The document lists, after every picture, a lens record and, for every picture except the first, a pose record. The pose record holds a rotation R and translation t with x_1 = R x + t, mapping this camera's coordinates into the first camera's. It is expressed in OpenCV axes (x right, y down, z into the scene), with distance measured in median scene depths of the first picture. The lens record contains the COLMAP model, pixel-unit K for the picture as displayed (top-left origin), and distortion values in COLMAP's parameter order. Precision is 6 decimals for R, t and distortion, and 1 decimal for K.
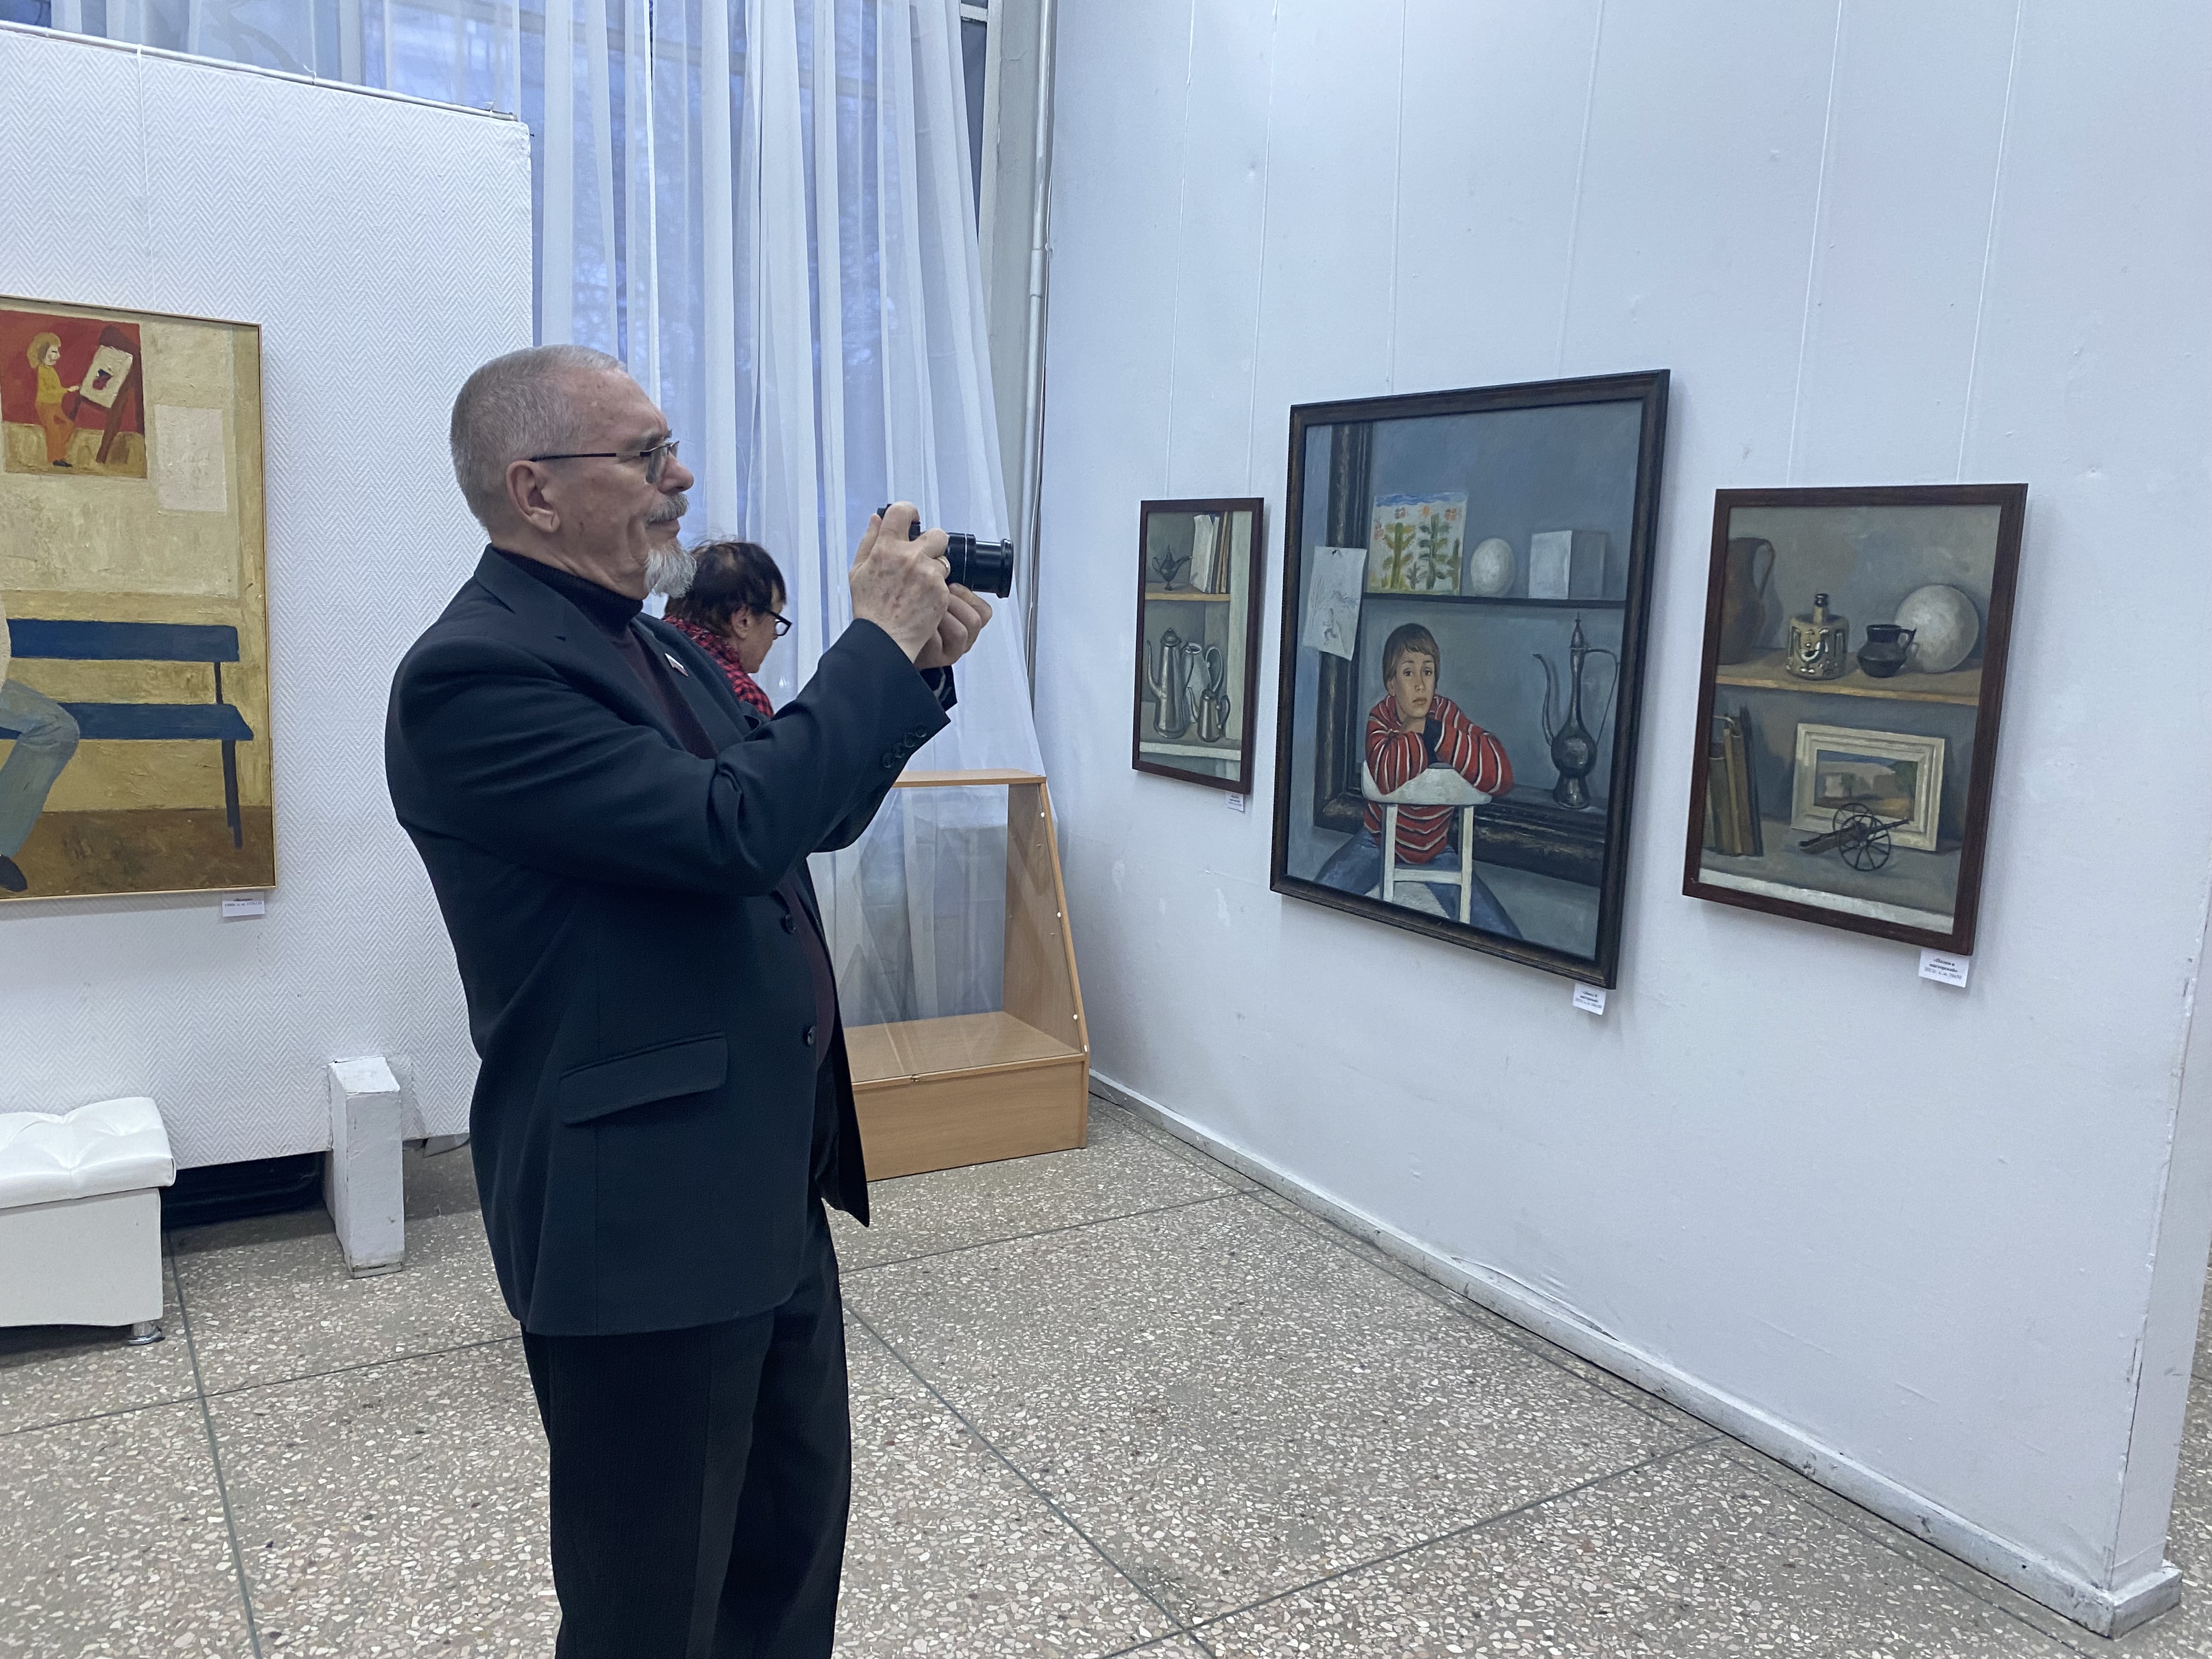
lens RADIAL K [[1662.0, 0, 1050.3], [0, 1662.0, 829.6], [0, 0, 1]] dist [-0.002686, -0.003586]
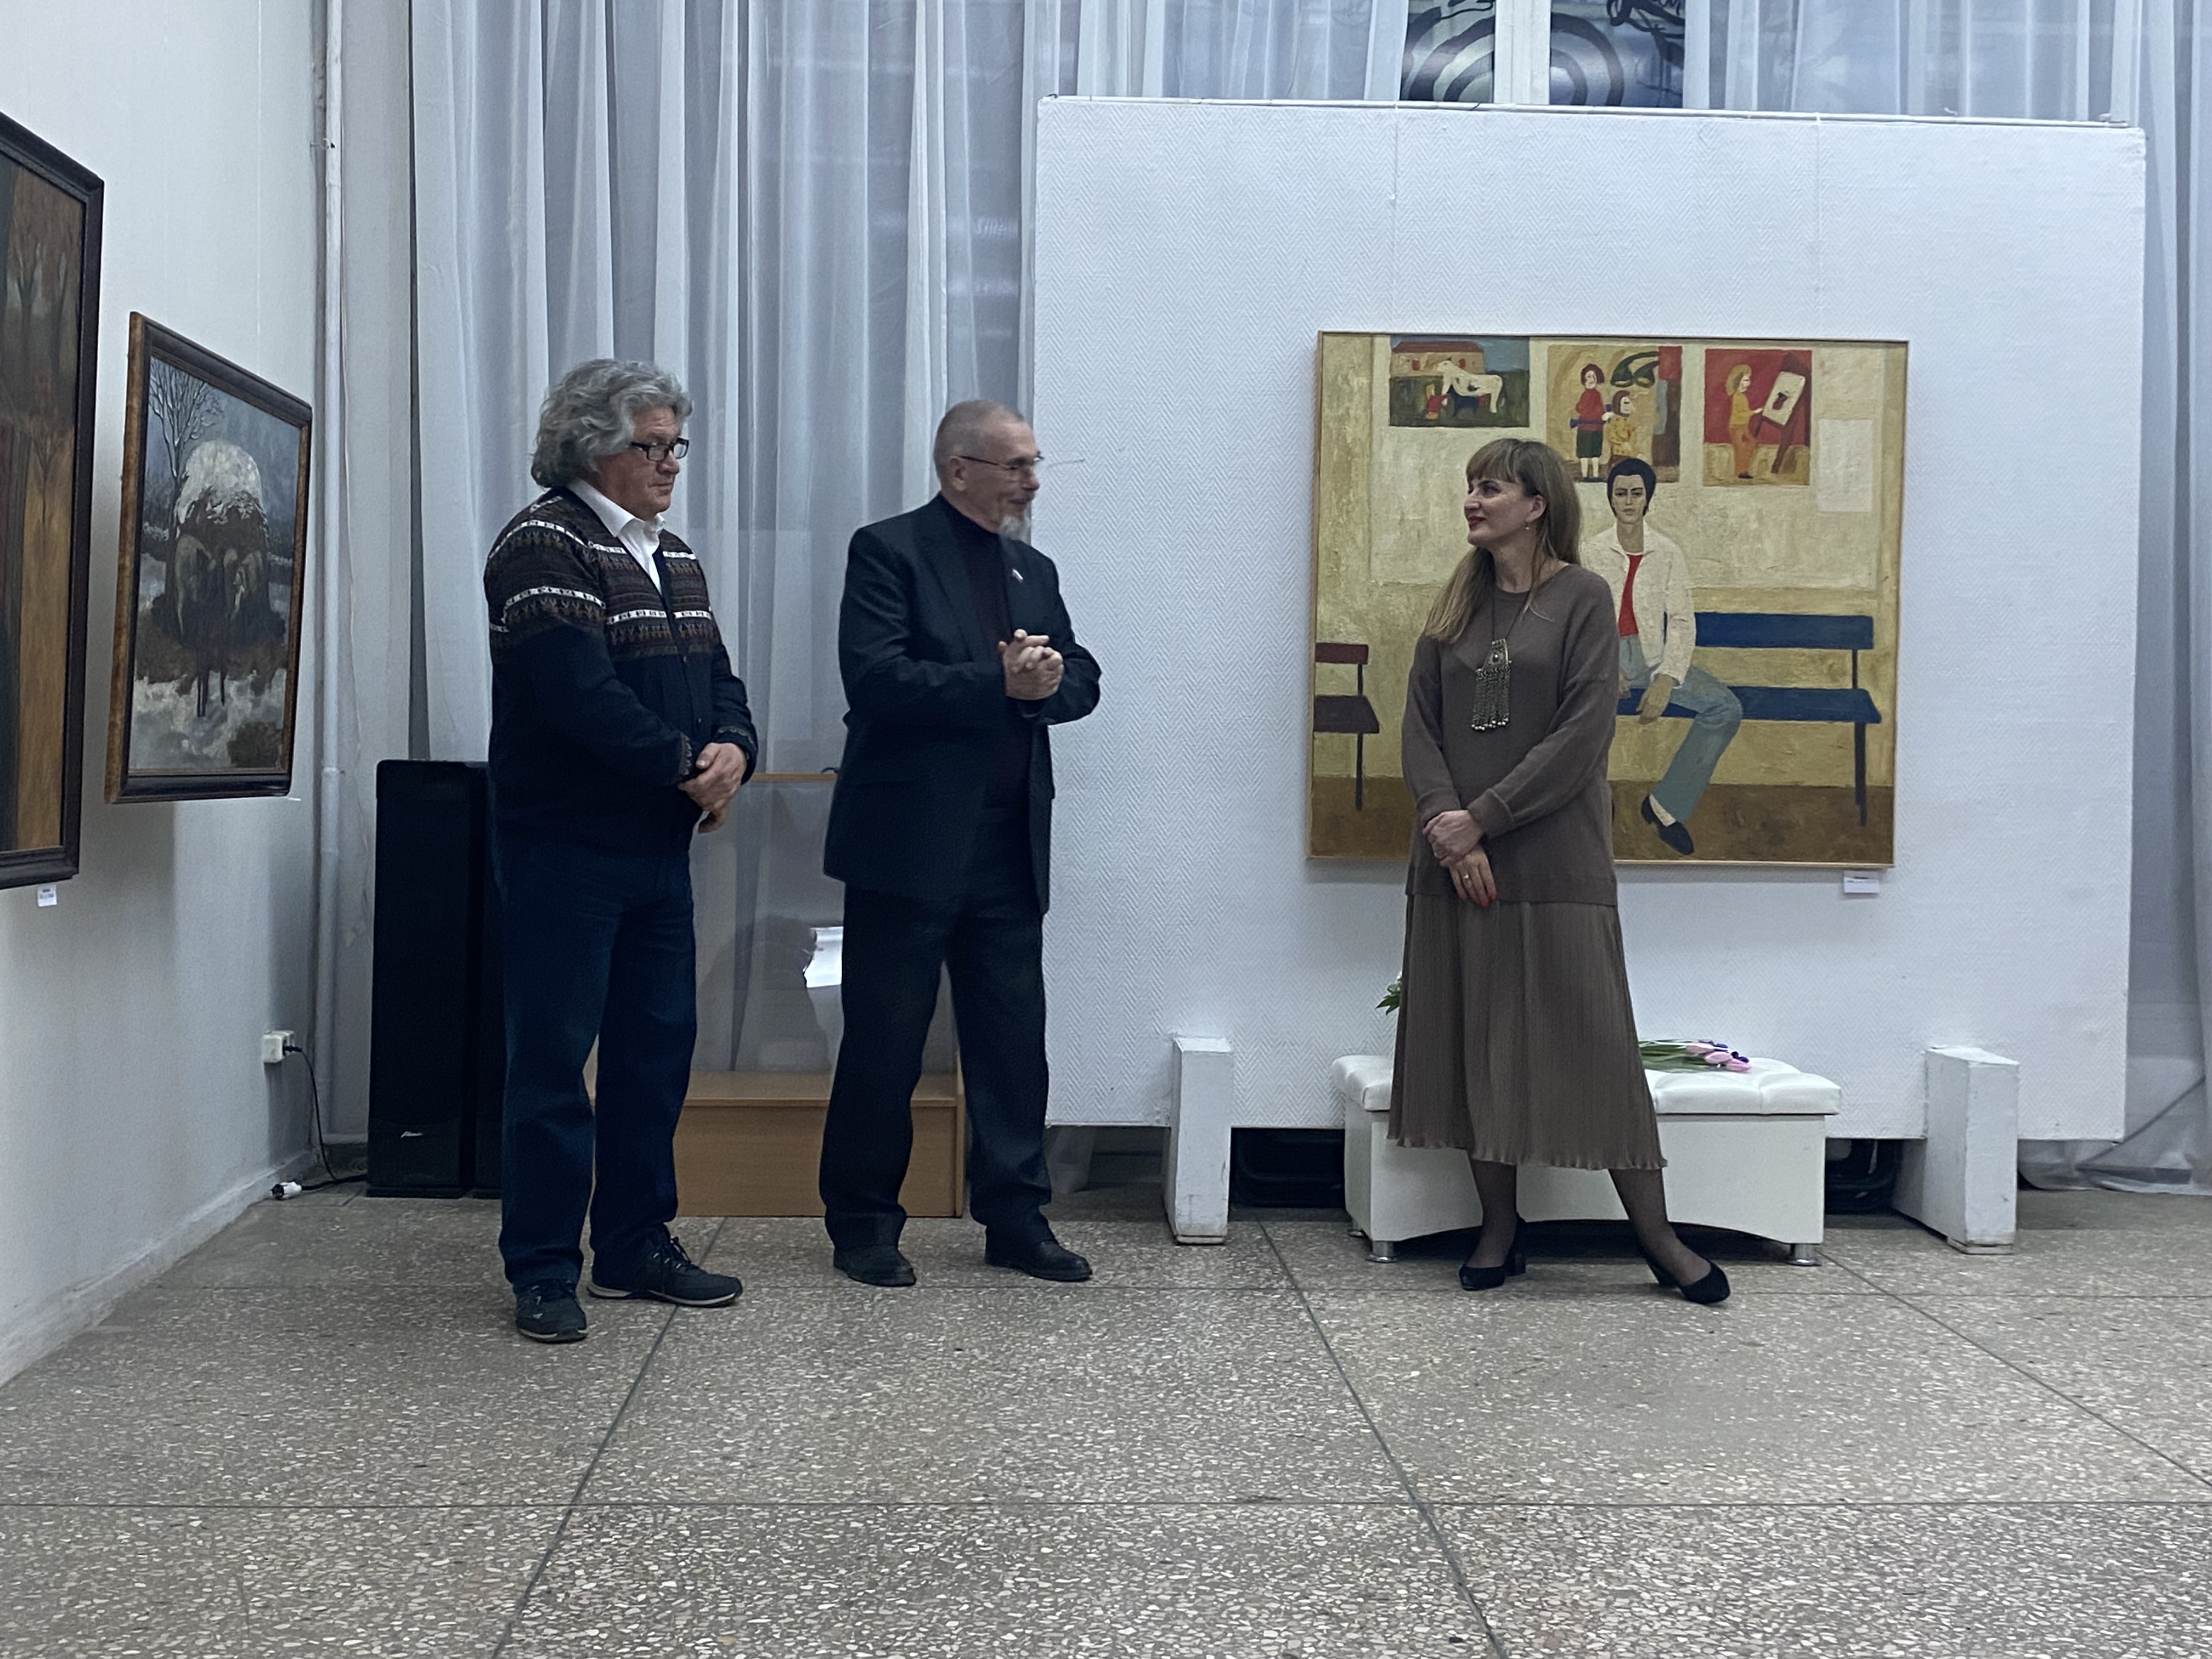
lens RADIAL K [[2551.3, 0, 1106.0], [0, 2551.3, 829.5], [0, 0, 1]] dist [0.138818, -0.356673]
pose [[0.882218, -0.025446, -0.470154, -0.149885], [-0.037625, 0.991535, -0.124266, 0.250736], [0.469336, 0.127319, 0.873793, -0.706444]]
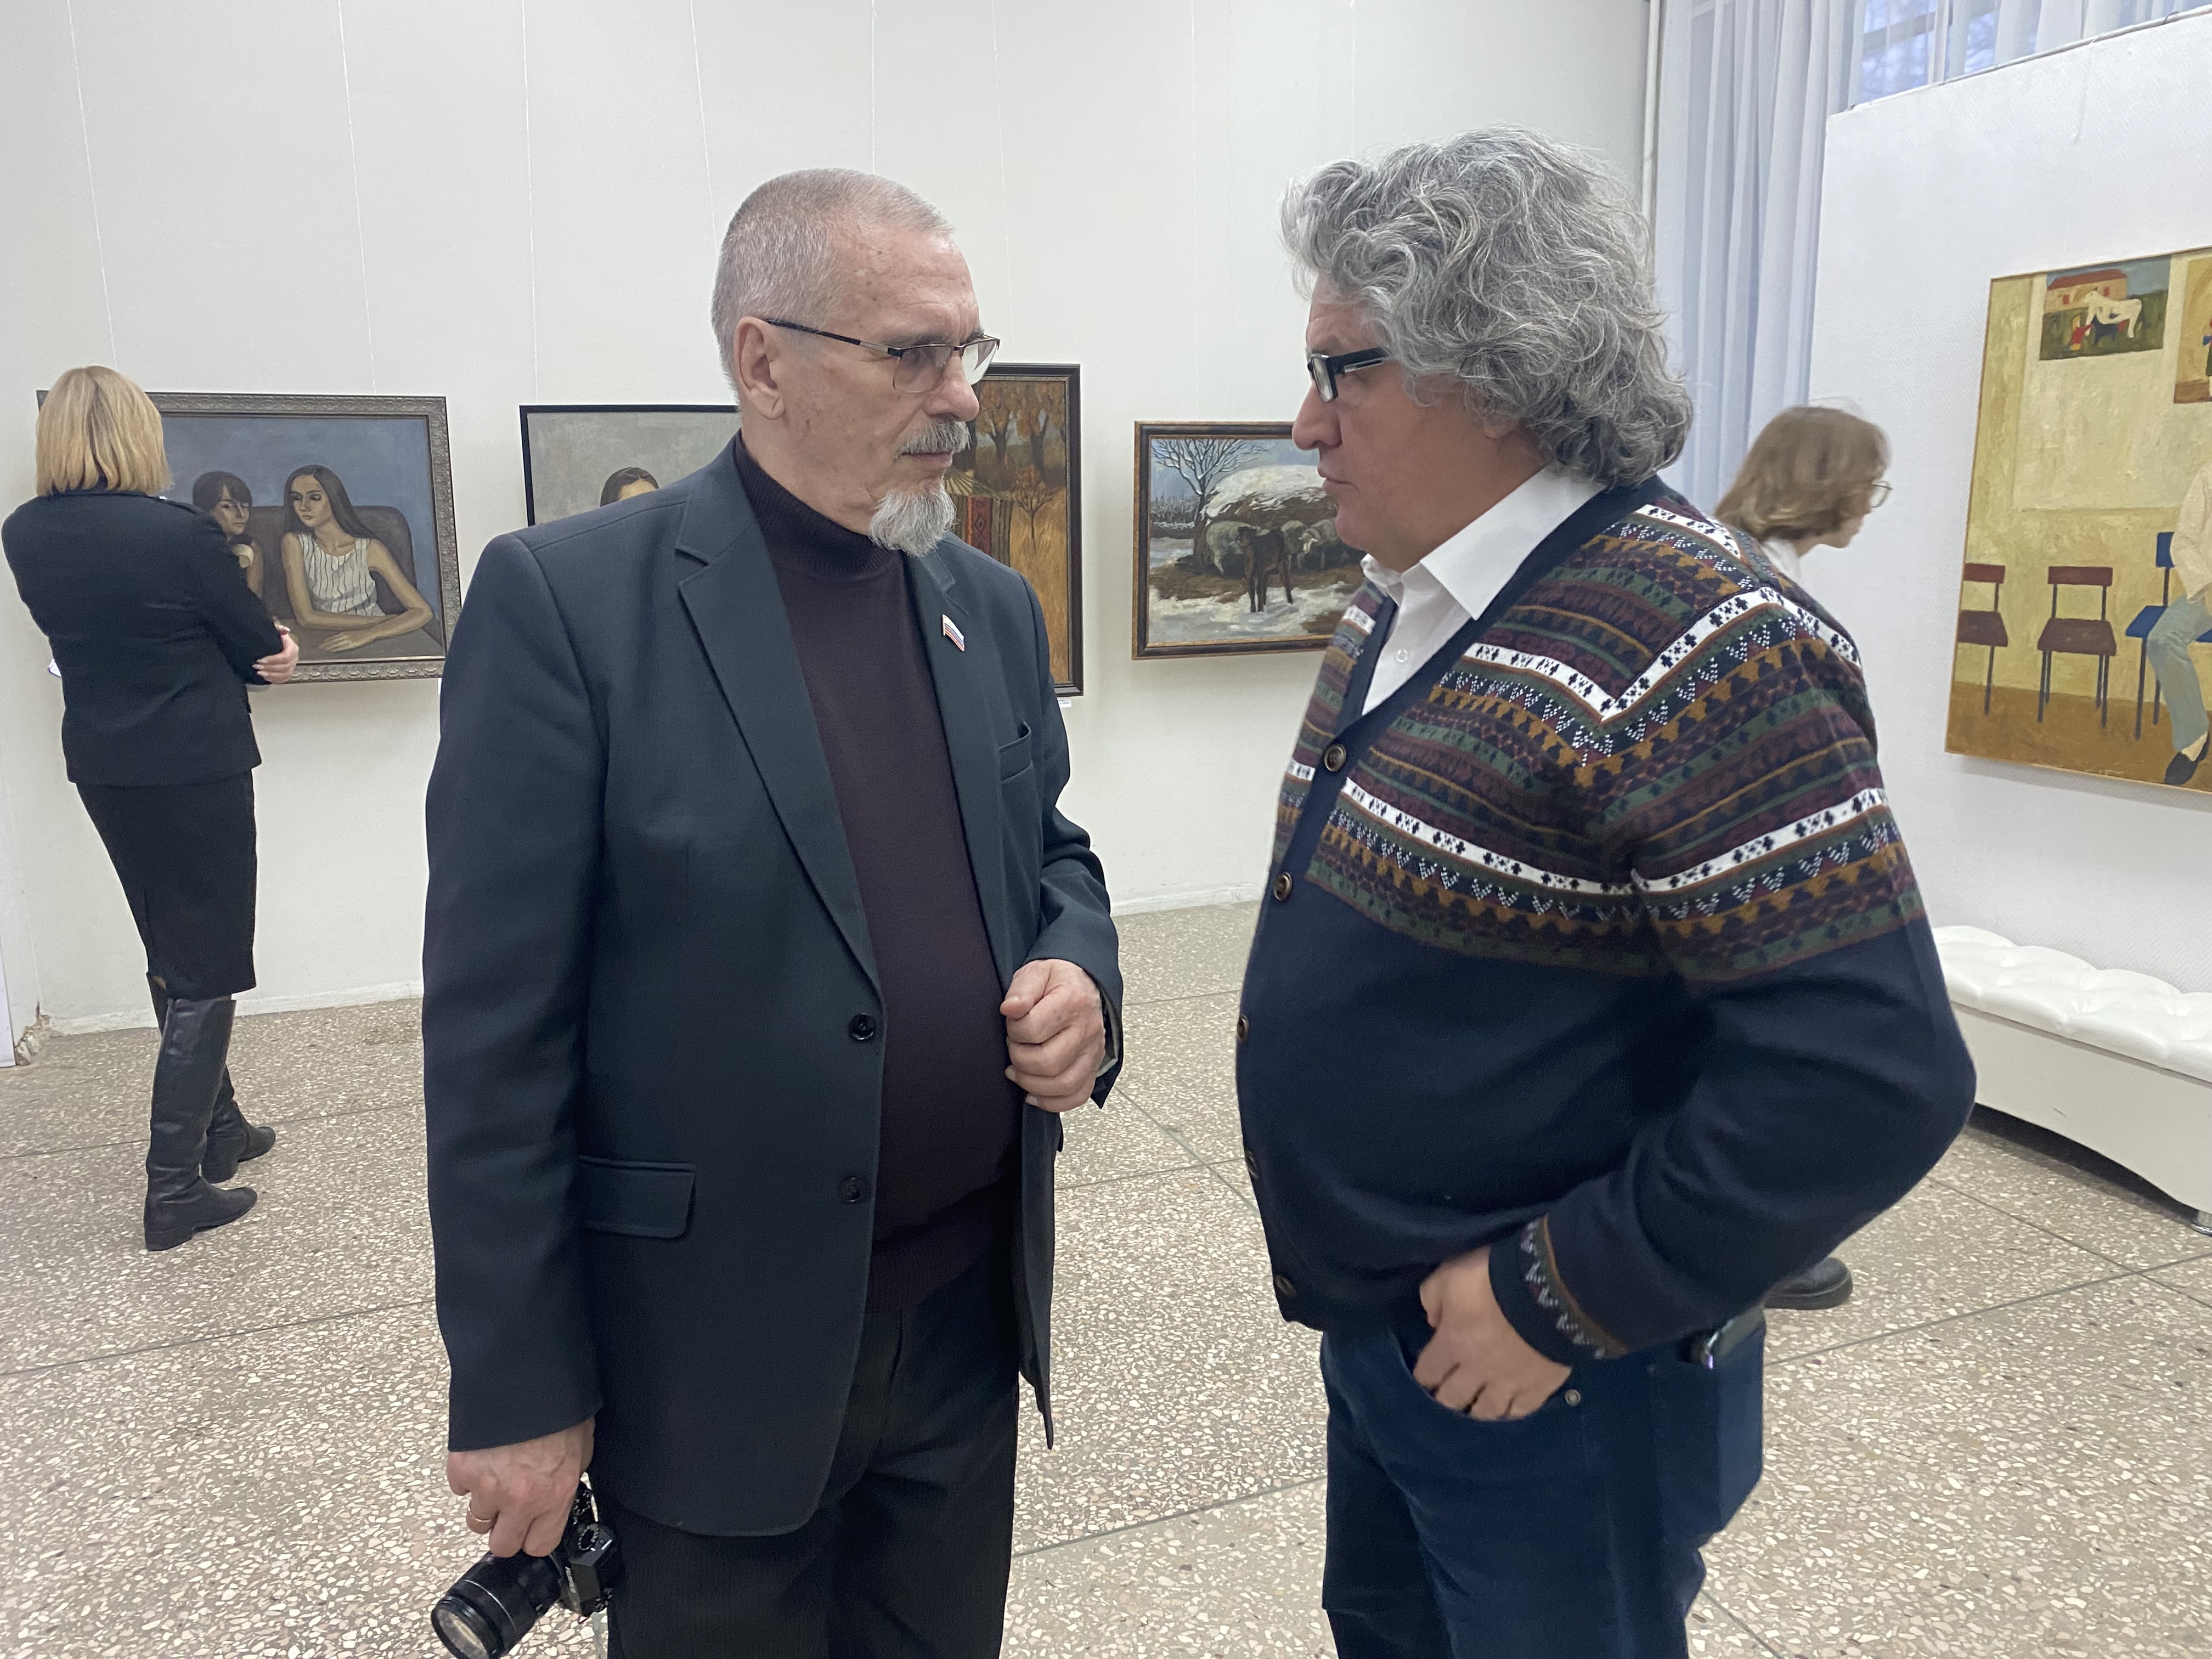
lens RADIAL K [[1662.0, 0, 1050.3], [0, 1662.0, 829.6], [0, 0, 1]] dist [-0.002686, -0.003586]
pose [[-0.172518, 0.144187, -0.974396, 0.548537], [-0.136388, 0.976203, 0.168602, -0.012324], [0.975518, 0.161983, -0.148747, 0.384389]]
